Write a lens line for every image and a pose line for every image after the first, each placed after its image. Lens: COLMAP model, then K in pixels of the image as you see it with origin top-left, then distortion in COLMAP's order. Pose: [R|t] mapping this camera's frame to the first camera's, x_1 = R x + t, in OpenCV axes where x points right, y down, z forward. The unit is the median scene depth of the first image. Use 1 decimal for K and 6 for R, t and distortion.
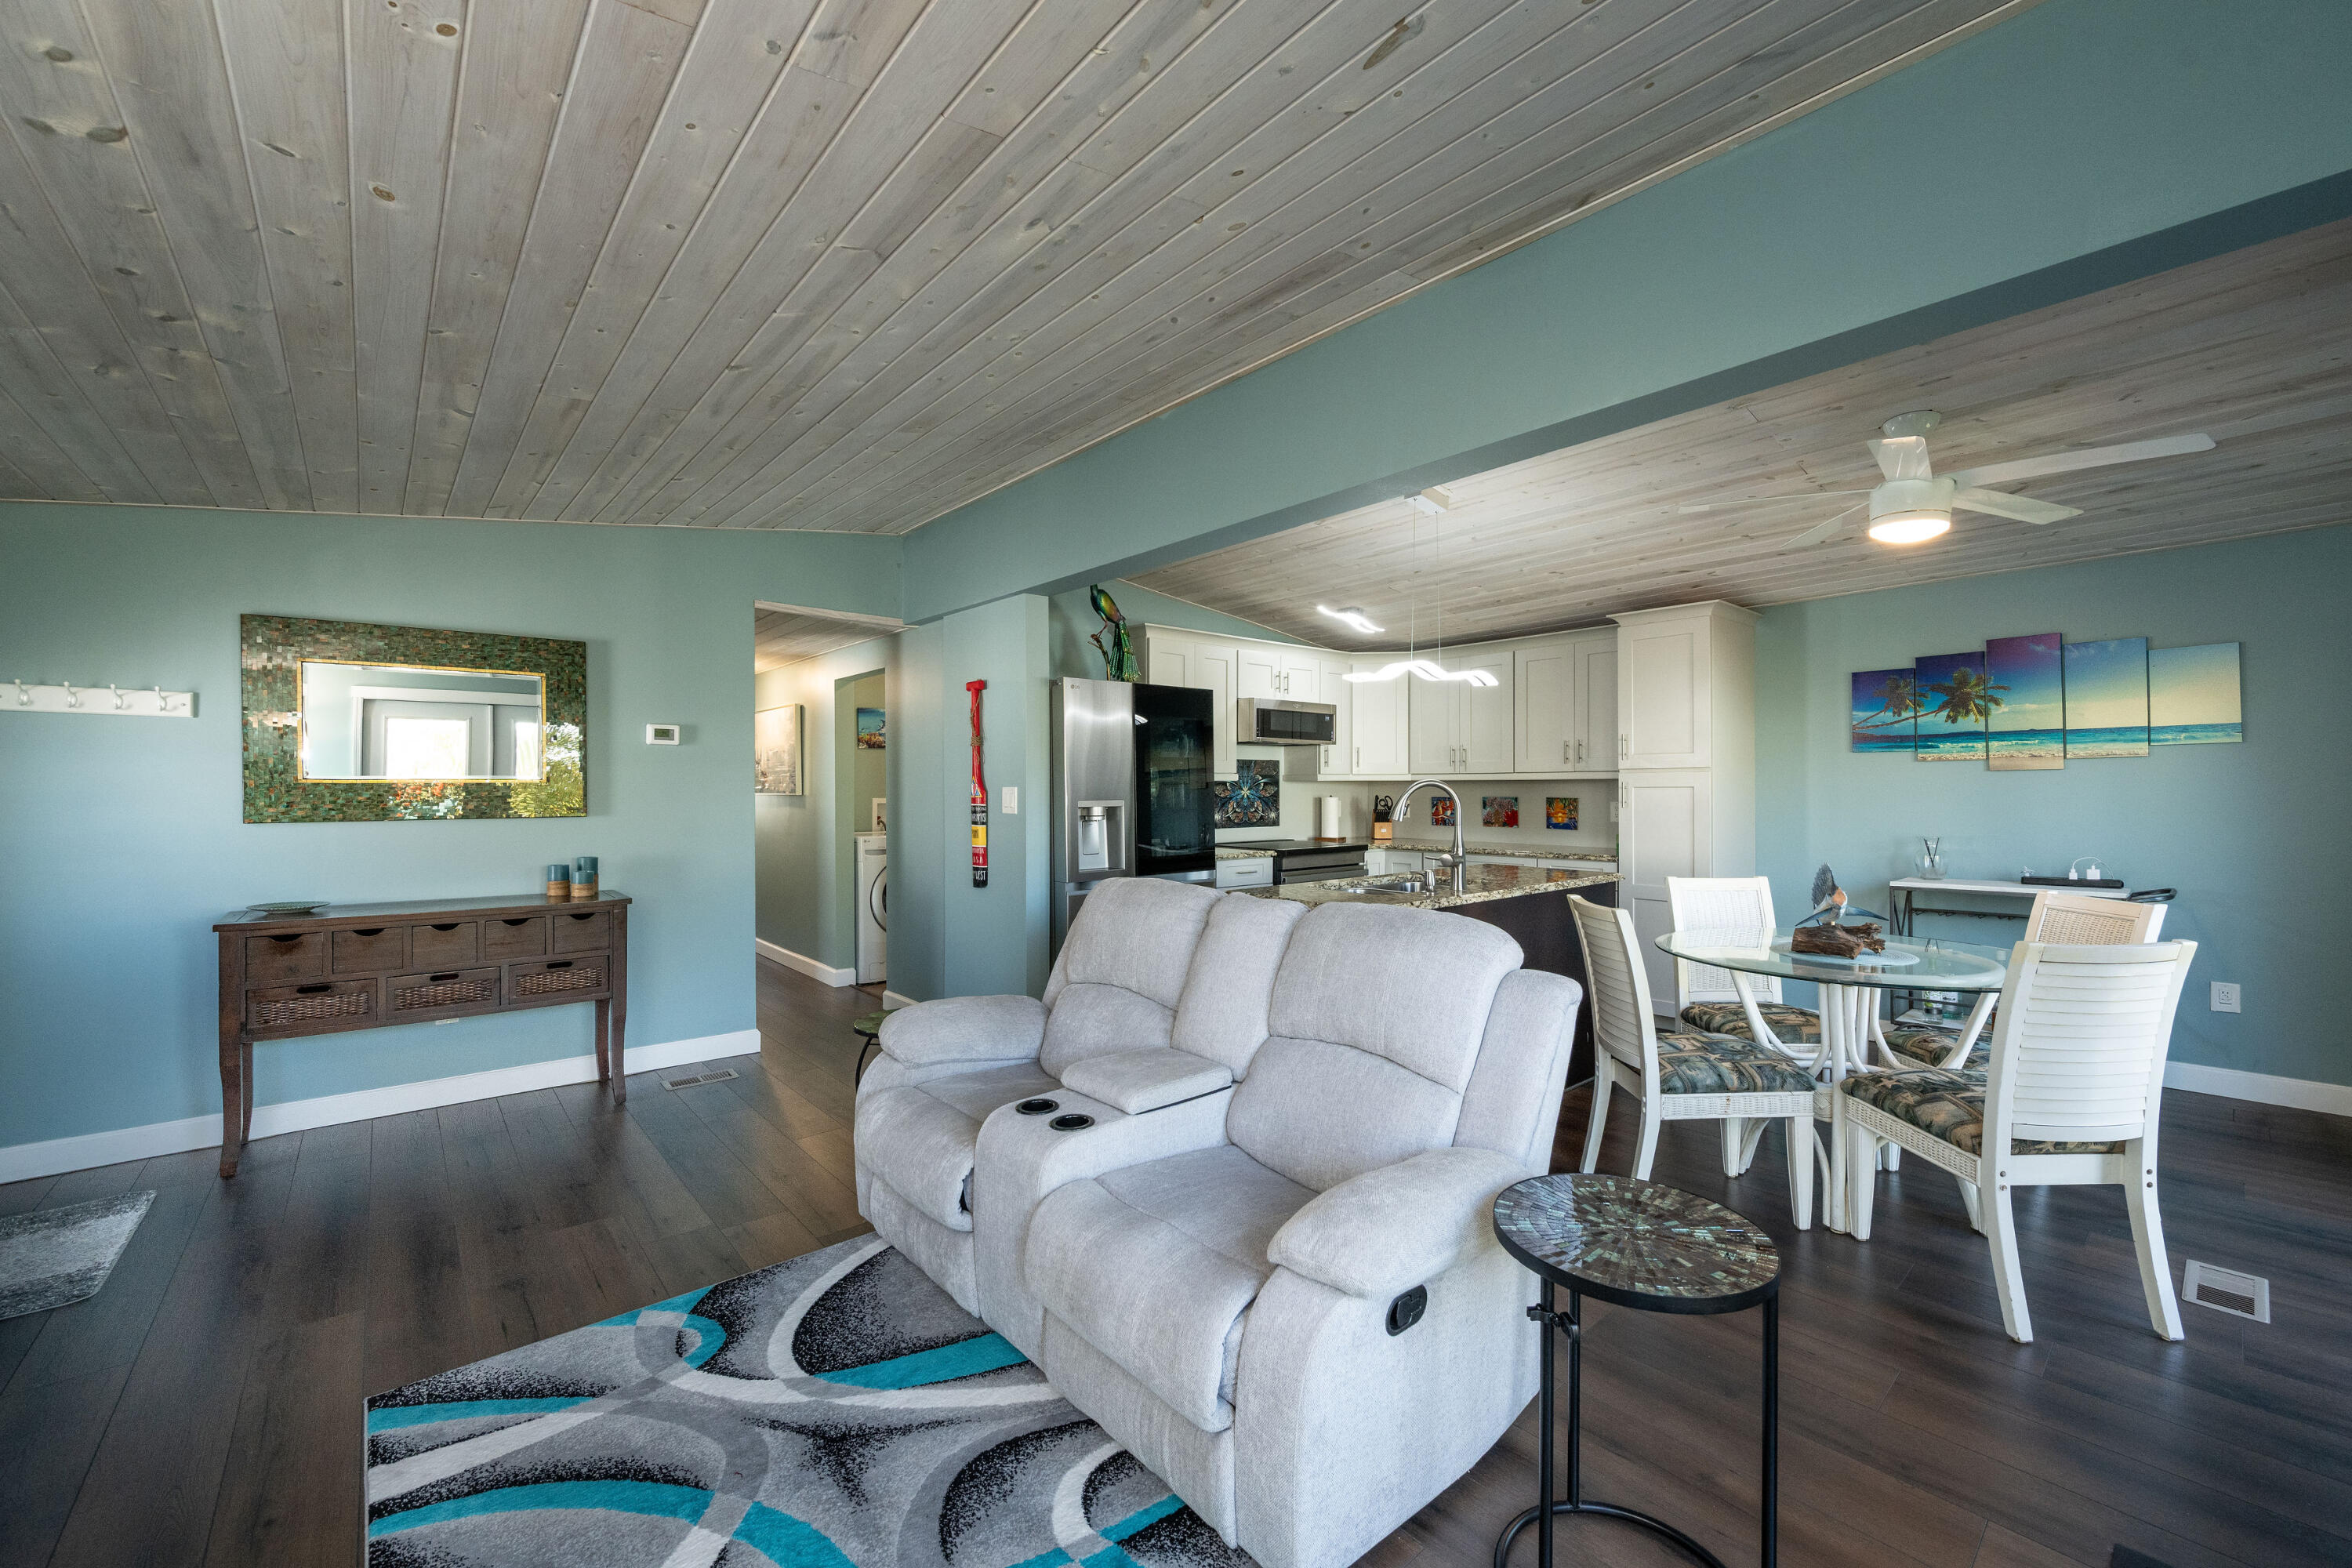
lens RADIAL K [[923.2, 0, 1177.0], [0, 923.2, 791.3], [0, 0, 1]] dist [0.000095, -0.000026]
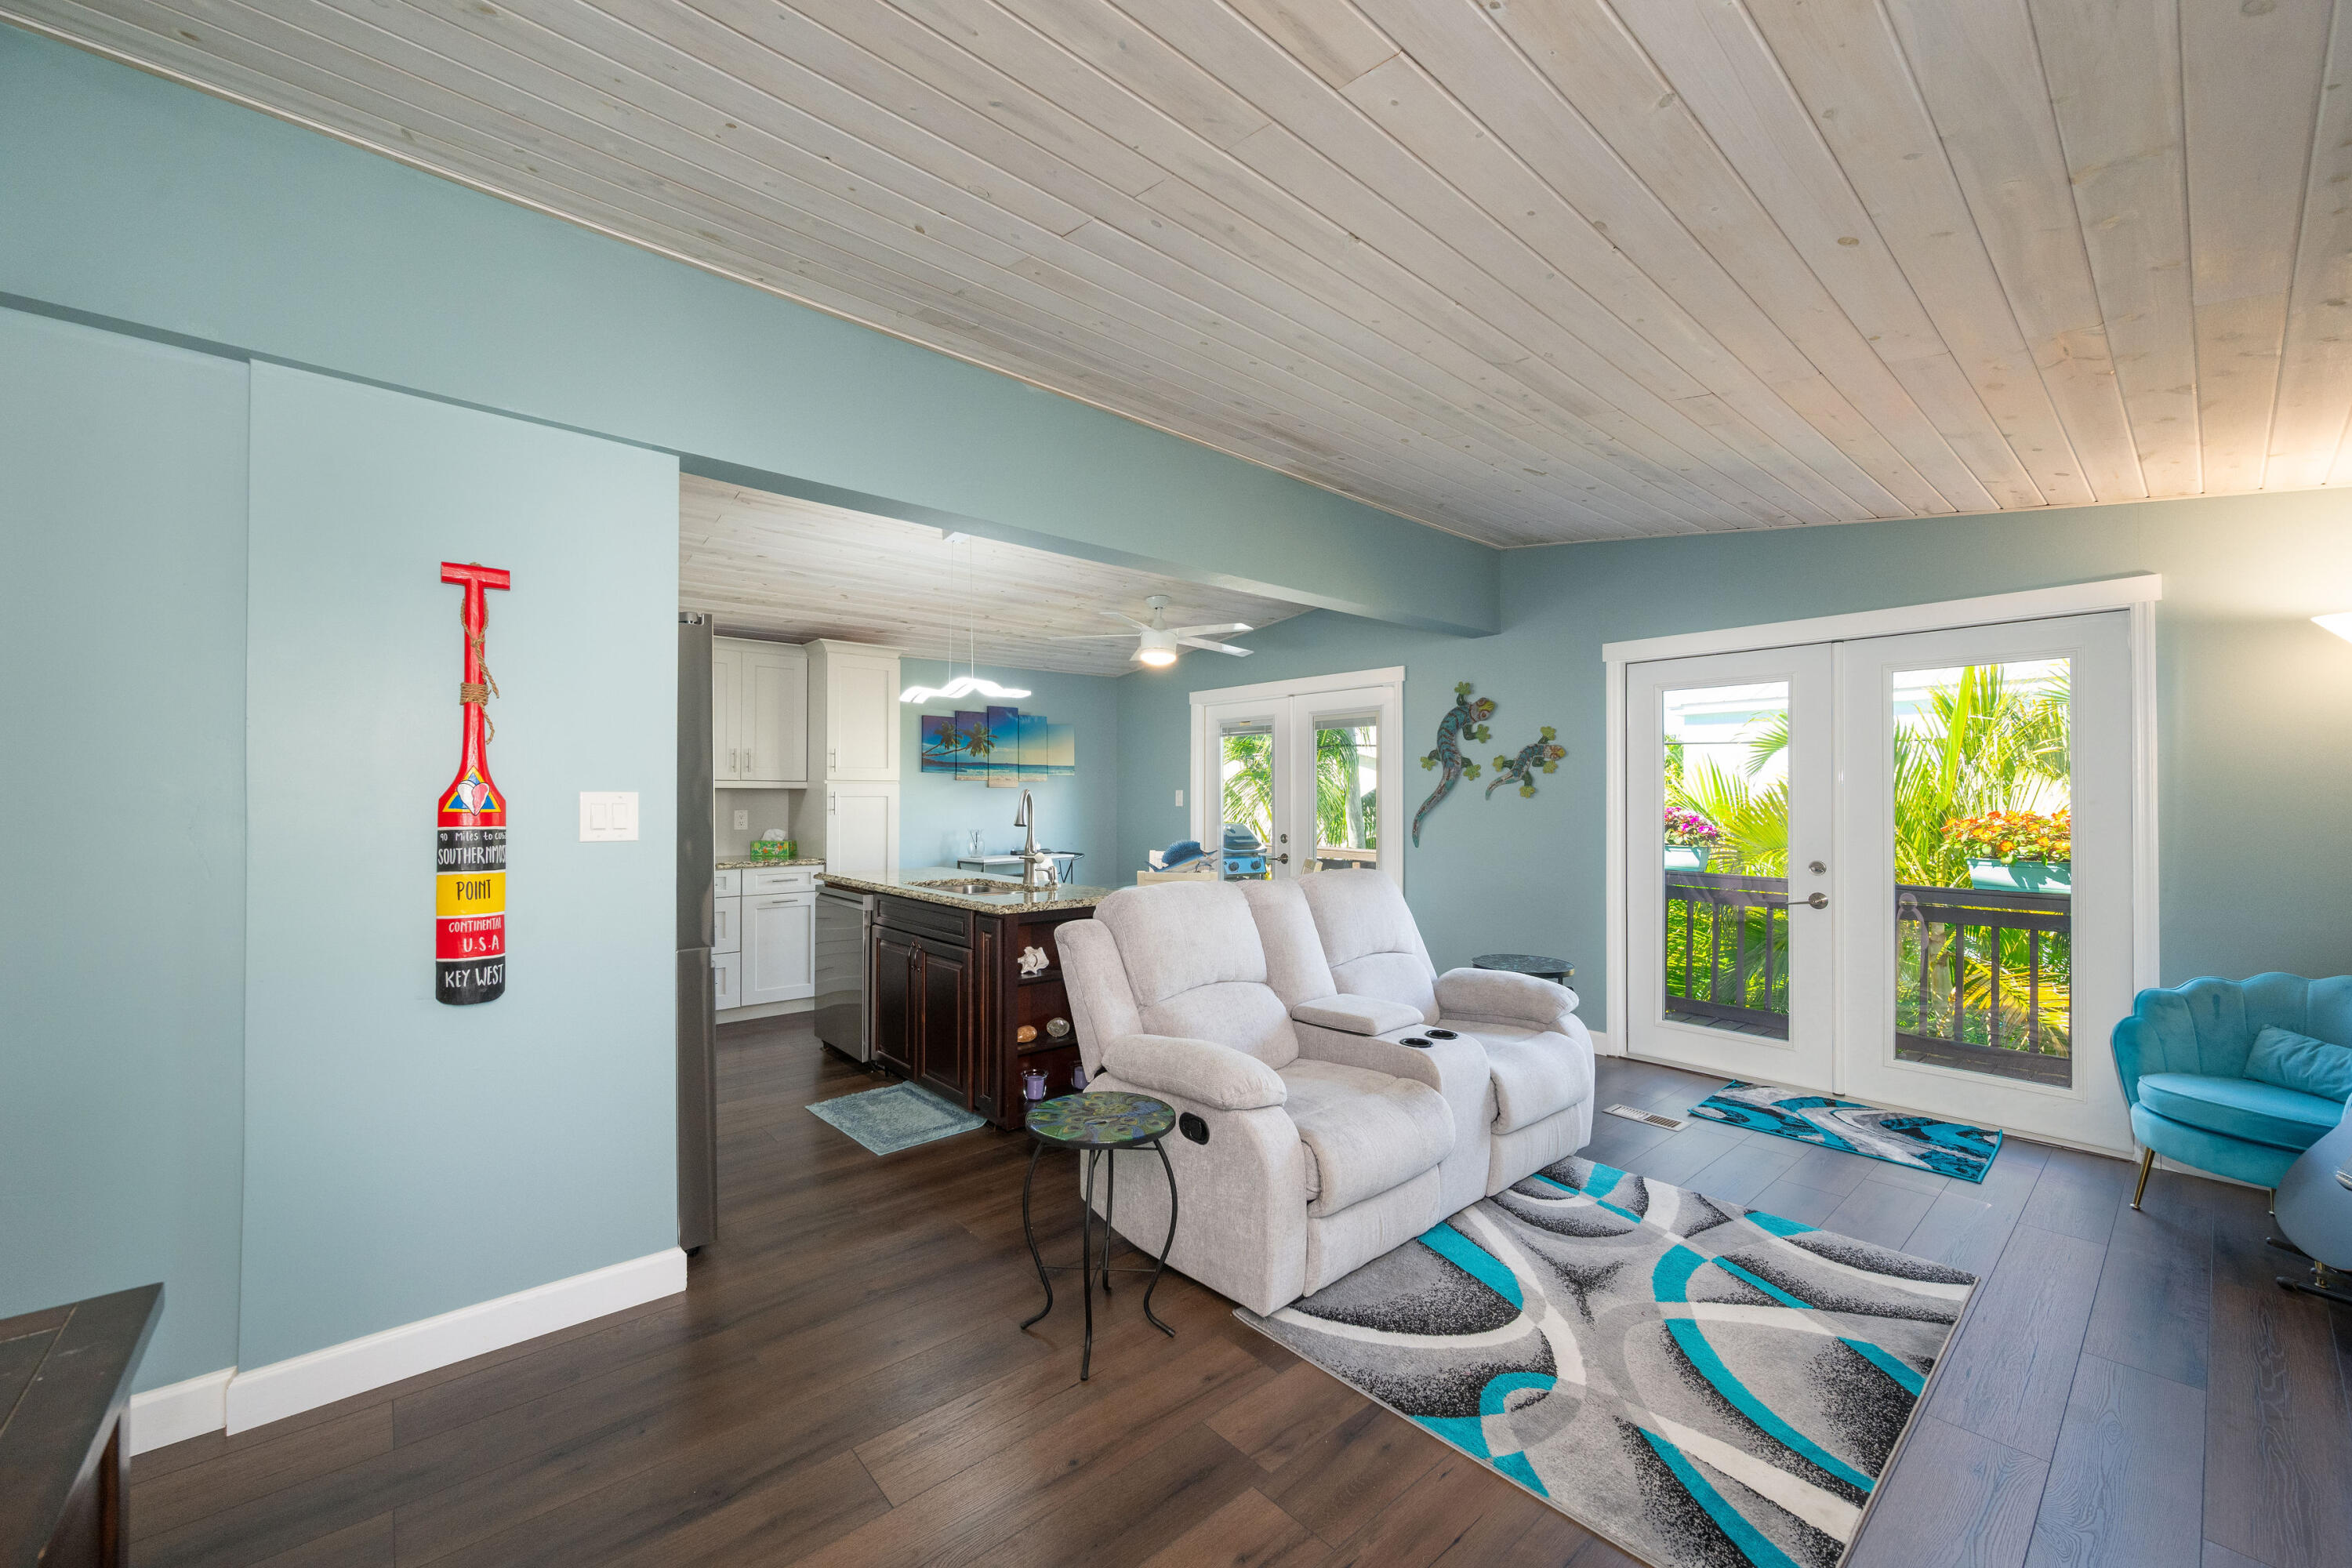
lens RADIAL K [[918.9, 0, 1179.6], [0, 918.9, 795.0], [0, 0, 1]] dist [0.001862, 0.000143]
pose [[-0.008353, 0.005591, 0.999949, -1.418347], [0.000209, 0.999984, -0.005590, 0.000824], [-0.999965, 0.000162, -0.008354, 1.323913]]
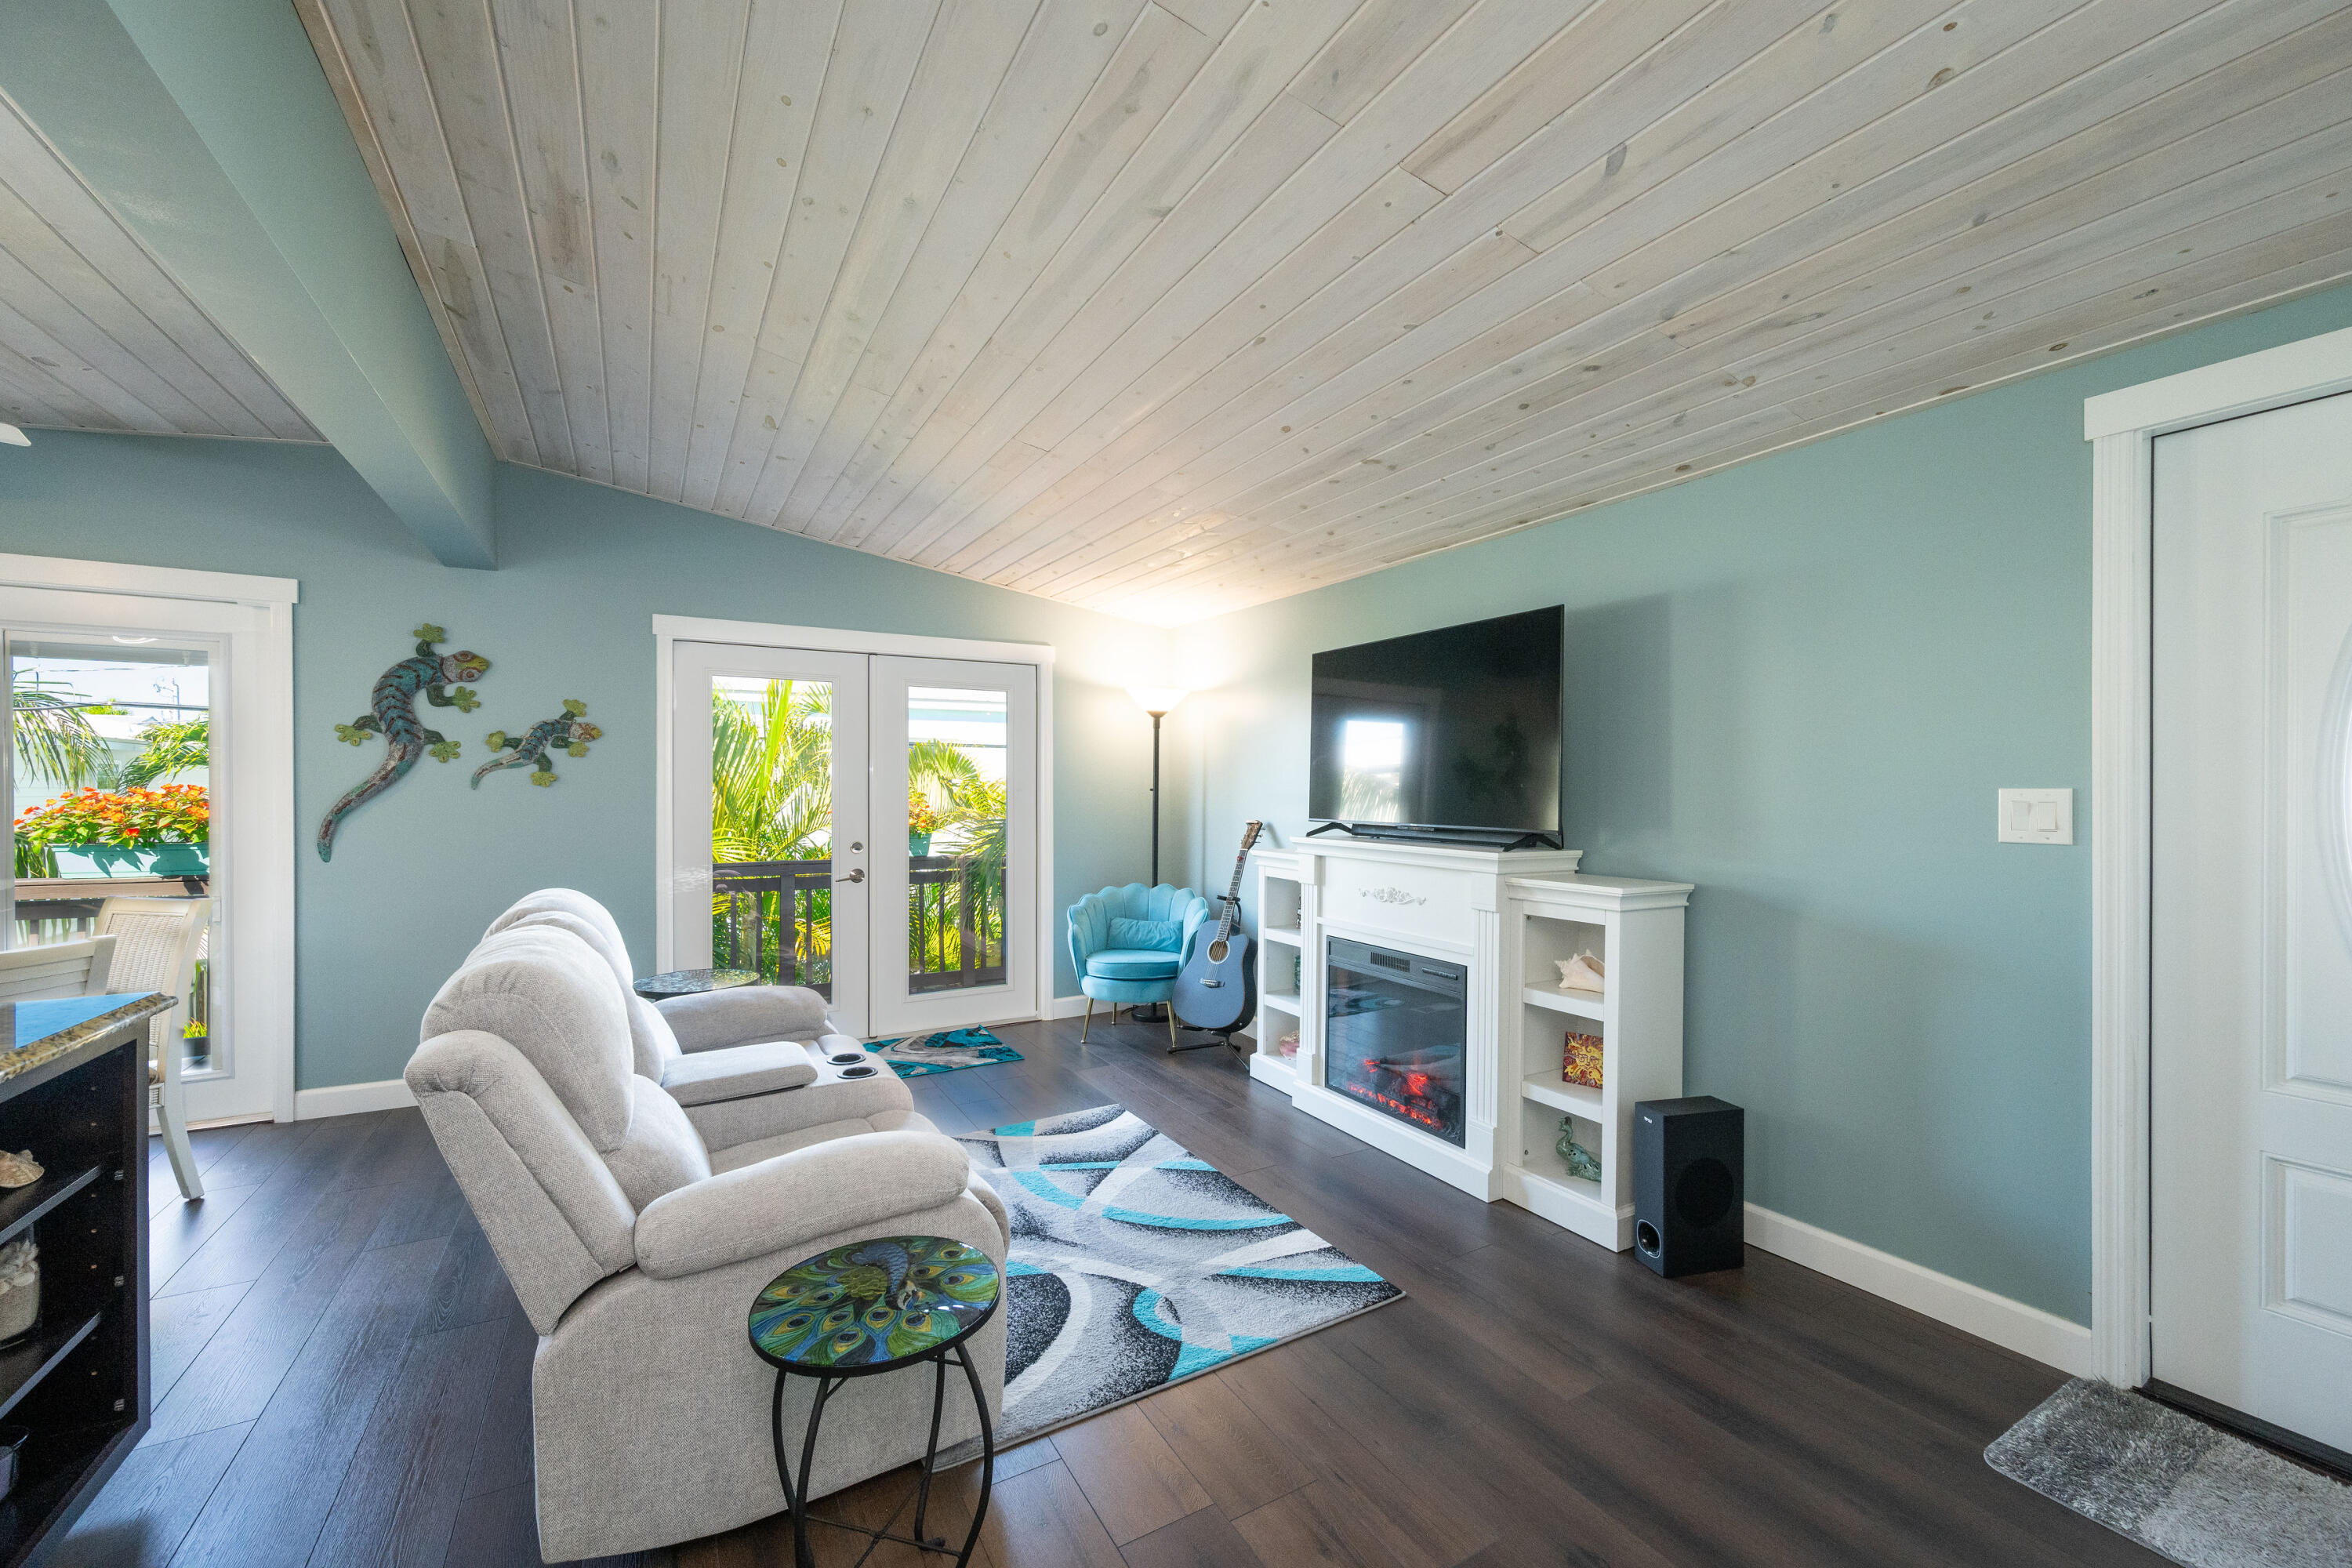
lens RADIAL K [[923.2, 0, 1177.0], [0, 923.2, 791.3], [0, 0, 1]] dist [0.000095, -0.000026]
pose [[-0.981732, 0.001851, 0.190261, -0.726630], [0.002366, 0.999994, 0.002479, 0.003137], [-0.190255, 0.002884, -0.981730, 1.983750]]
